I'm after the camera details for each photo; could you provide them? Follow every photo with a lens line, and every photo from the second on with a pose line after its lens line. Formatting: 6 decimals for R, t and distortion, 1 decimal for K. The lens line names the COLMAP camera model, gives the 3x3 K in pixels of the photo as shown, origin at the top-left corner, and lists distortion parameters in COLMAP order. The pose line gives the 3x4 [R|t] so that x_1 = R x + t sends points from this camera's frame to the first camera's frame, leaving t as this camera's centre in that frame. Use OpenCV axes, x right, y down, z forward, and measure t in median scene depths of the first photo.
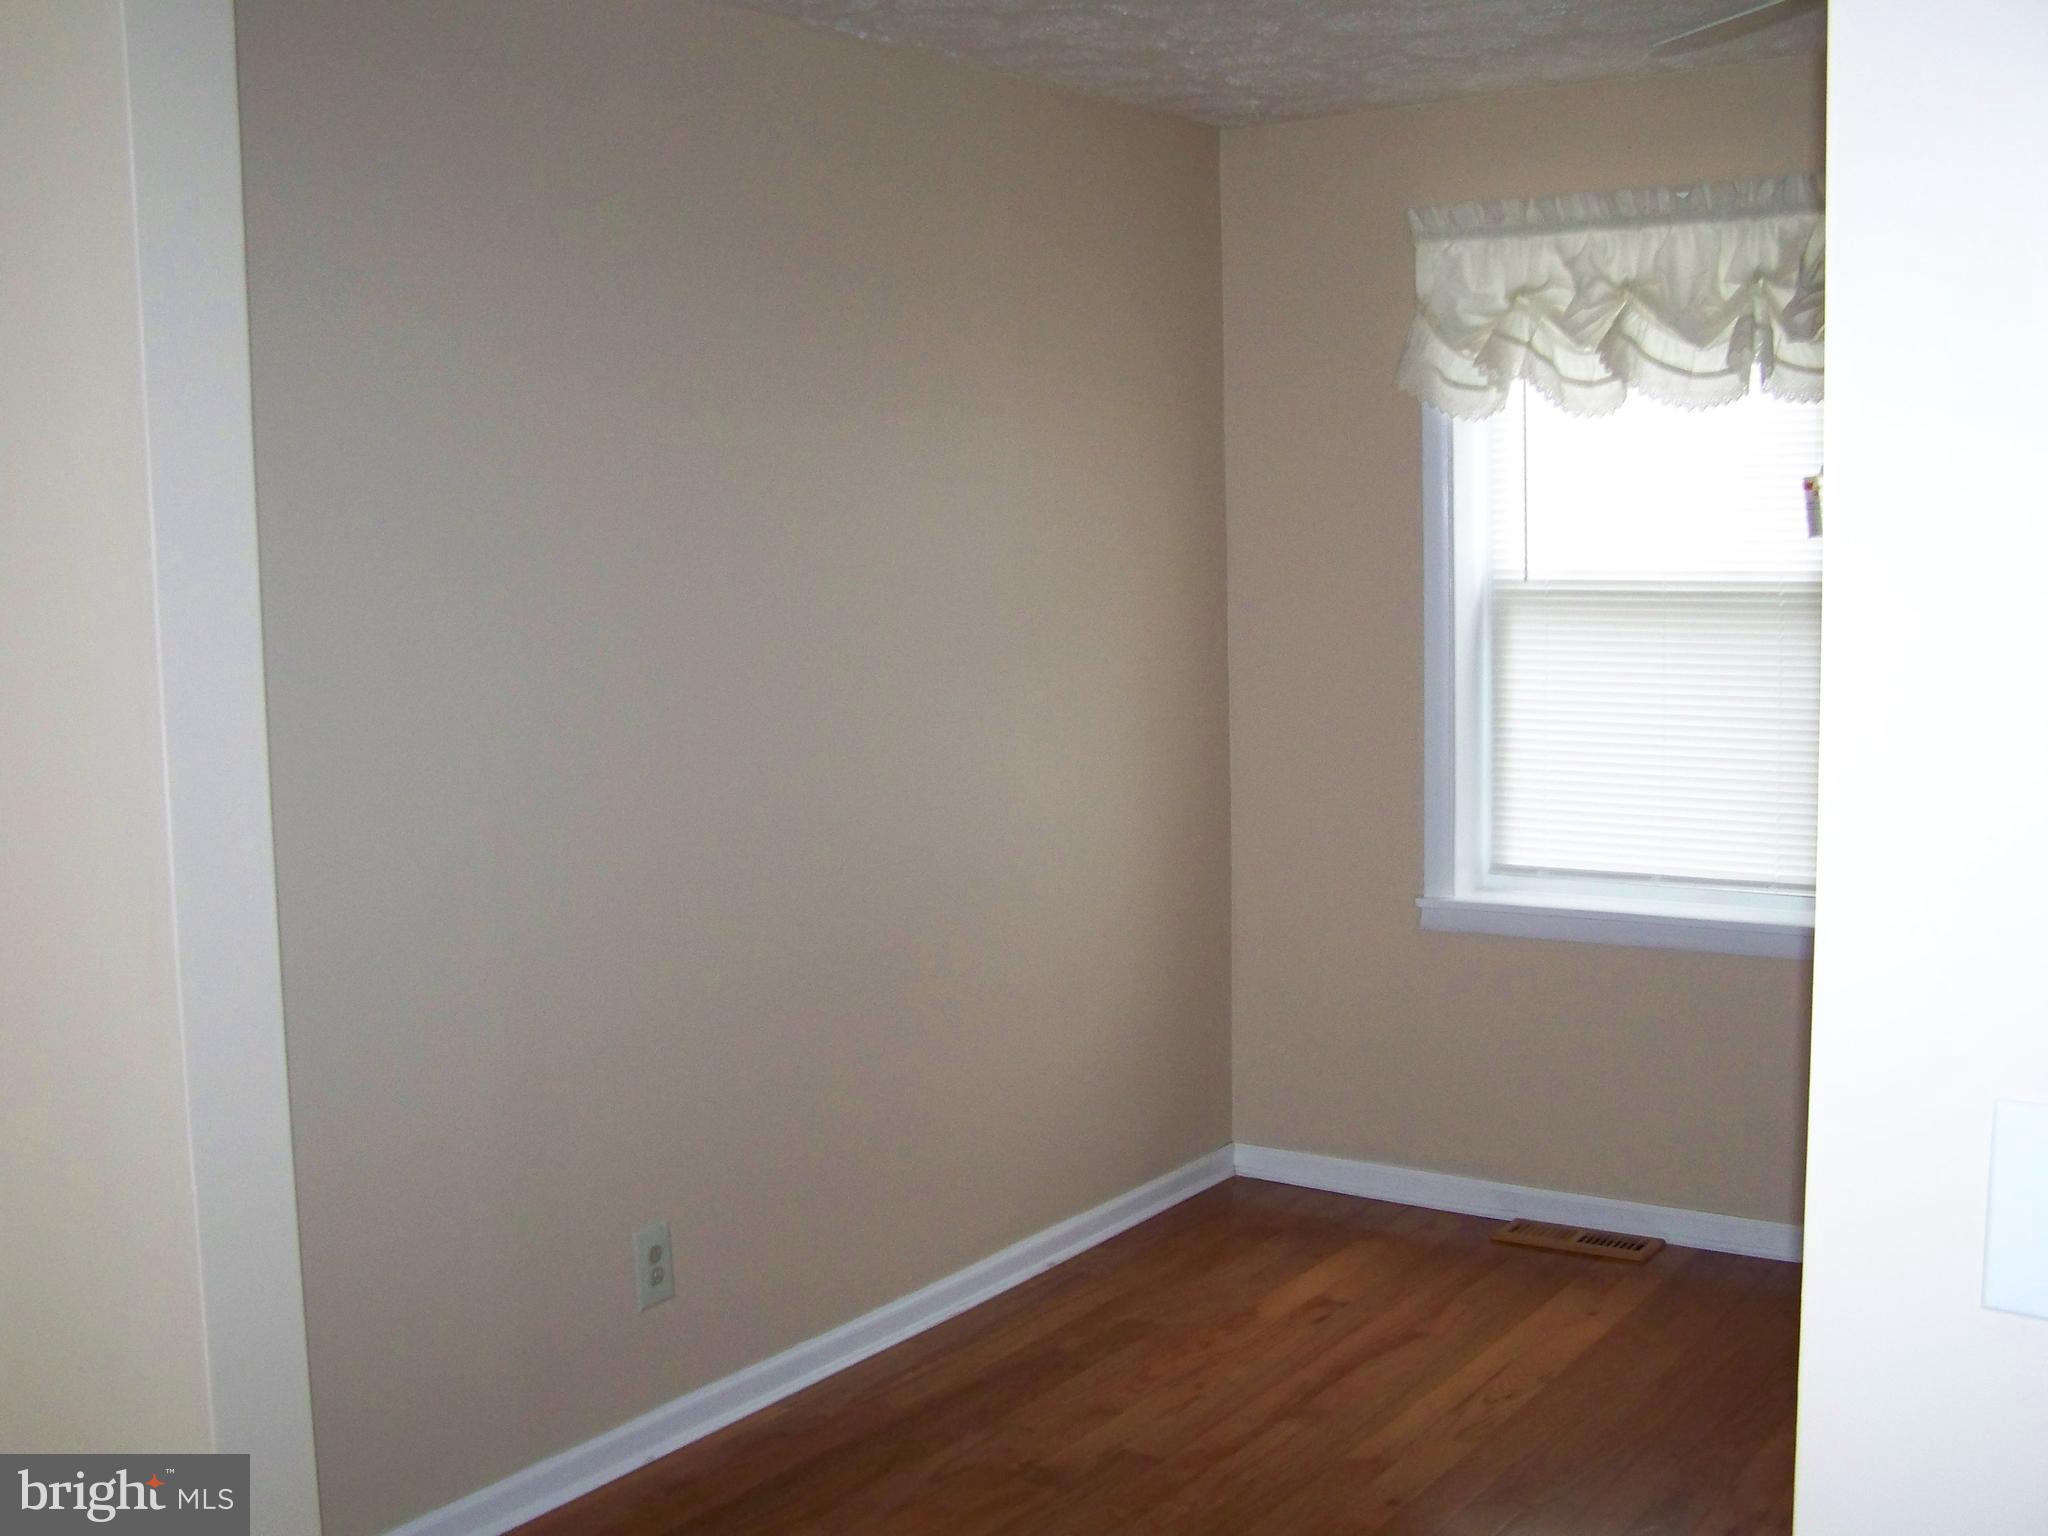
lens RADIAL K [[2323.8, 0, 1019.7], [0, 2323.8, 801.2], [0, 0, 1]] dist [-0.189090, 0.375812]
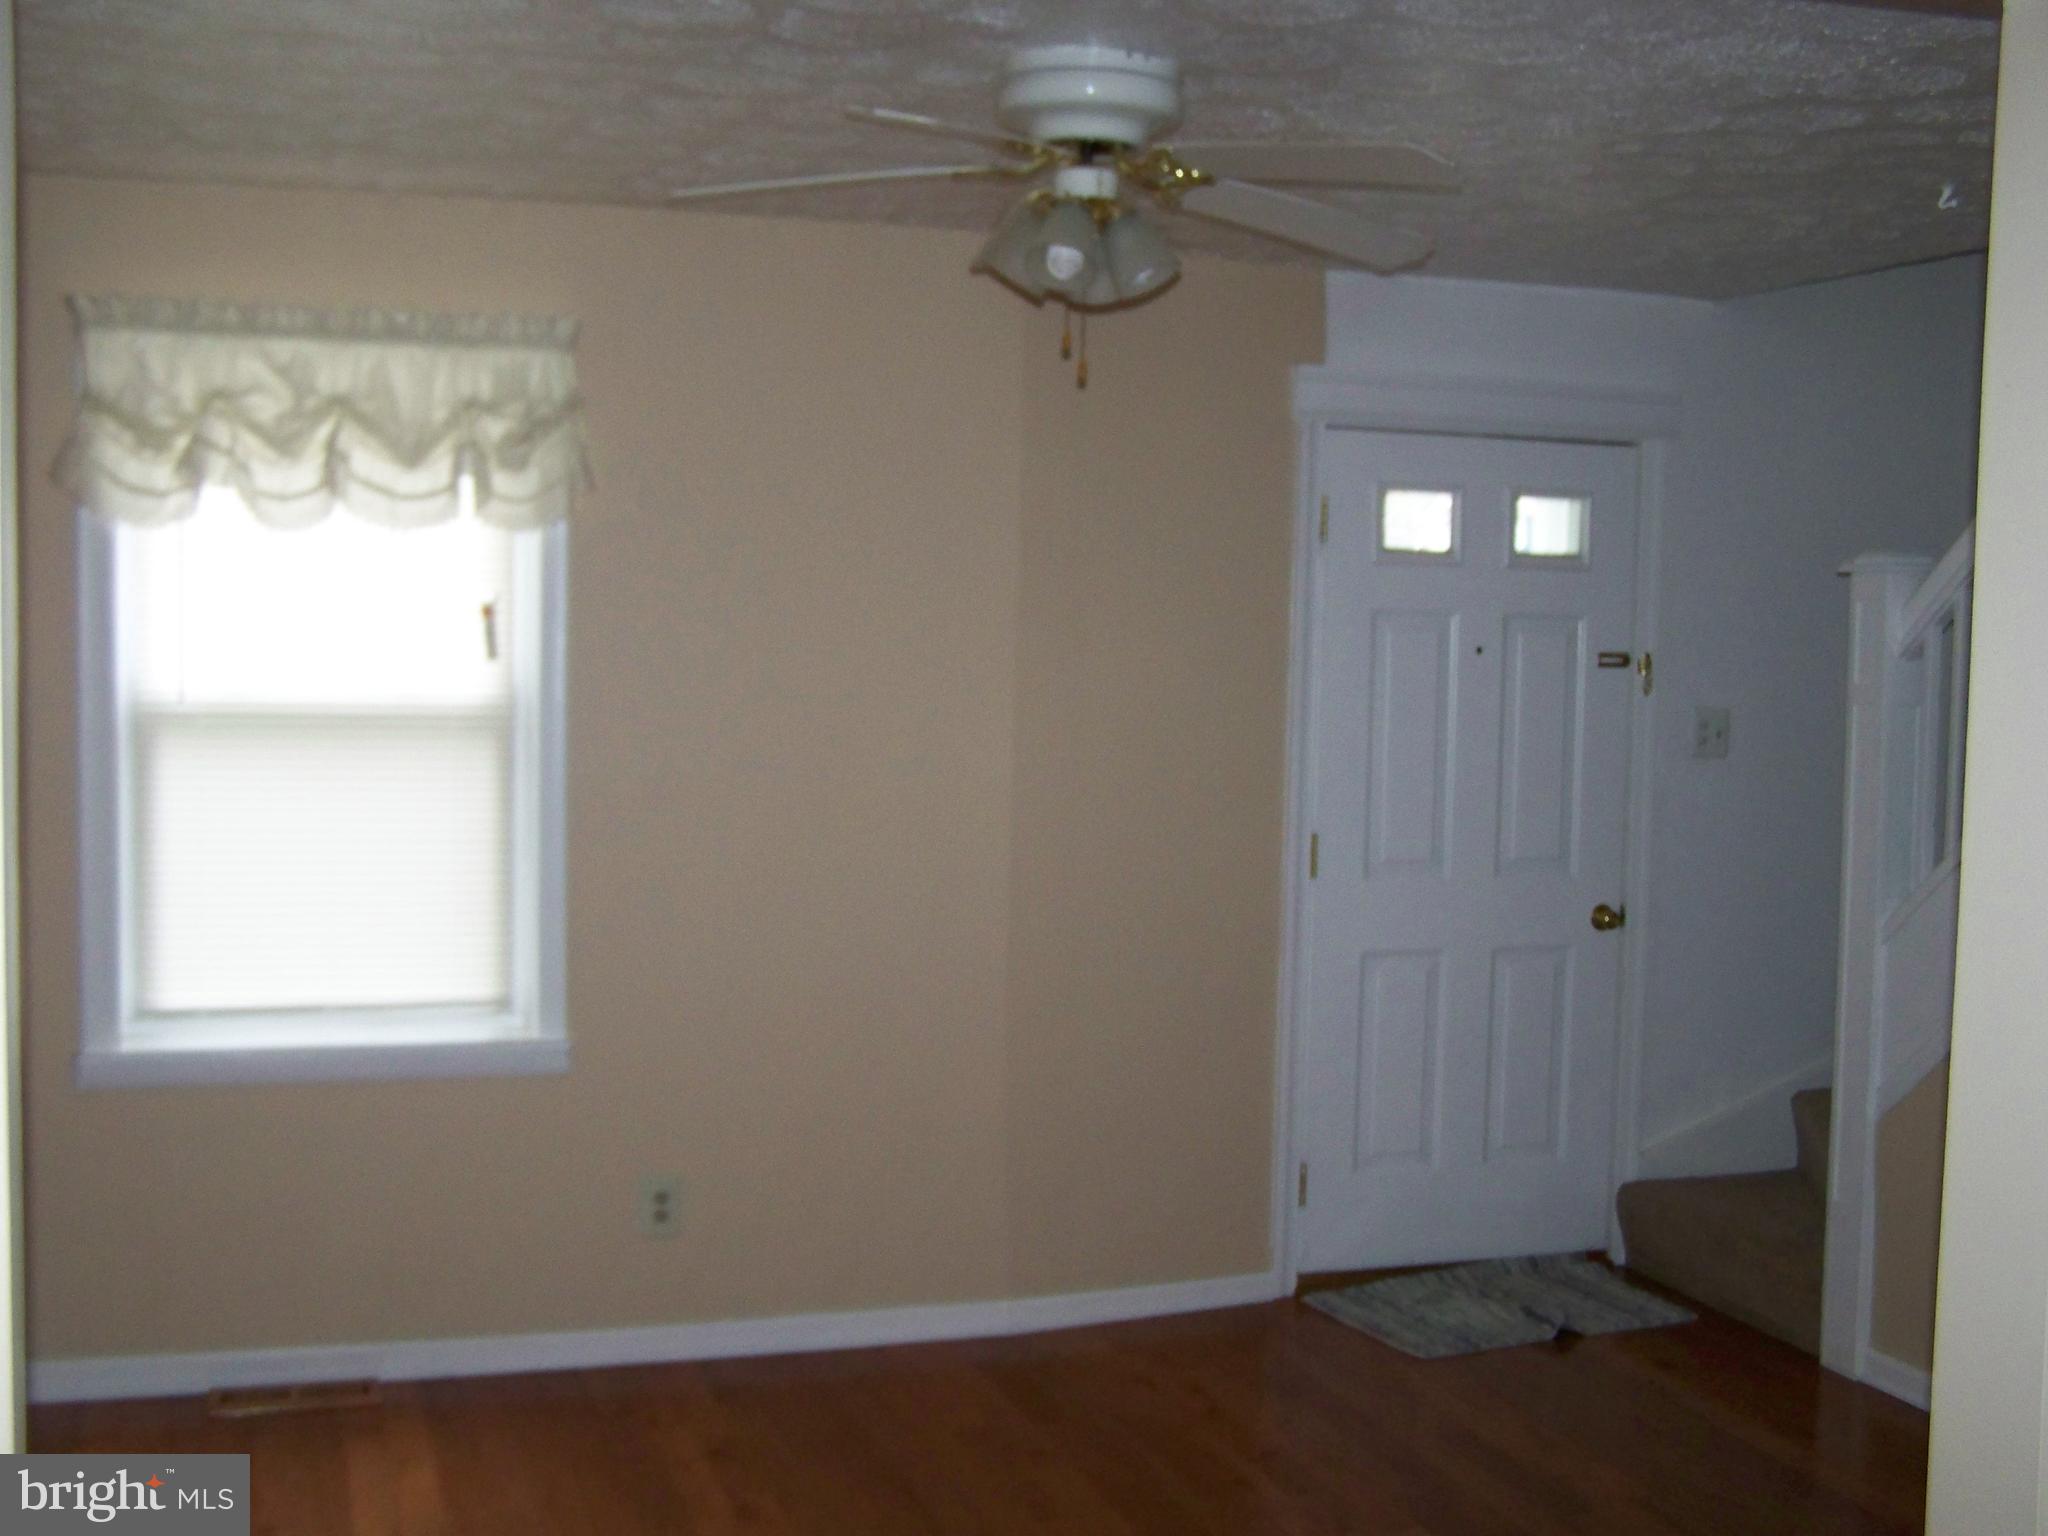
lens RADIAL K [[2323.8, 0, 1019.7], [0, 2323.8, 801.2], [0, 0, 1]] dist [-0.189090, 0.375812]
pose [[0.653898, -0.024376, 0.756190, -0.277628], [0.059276, 0.998059, -0.019084, -0.019668], [-0.754257, 0.057303, 0.654074, 0.152833]]
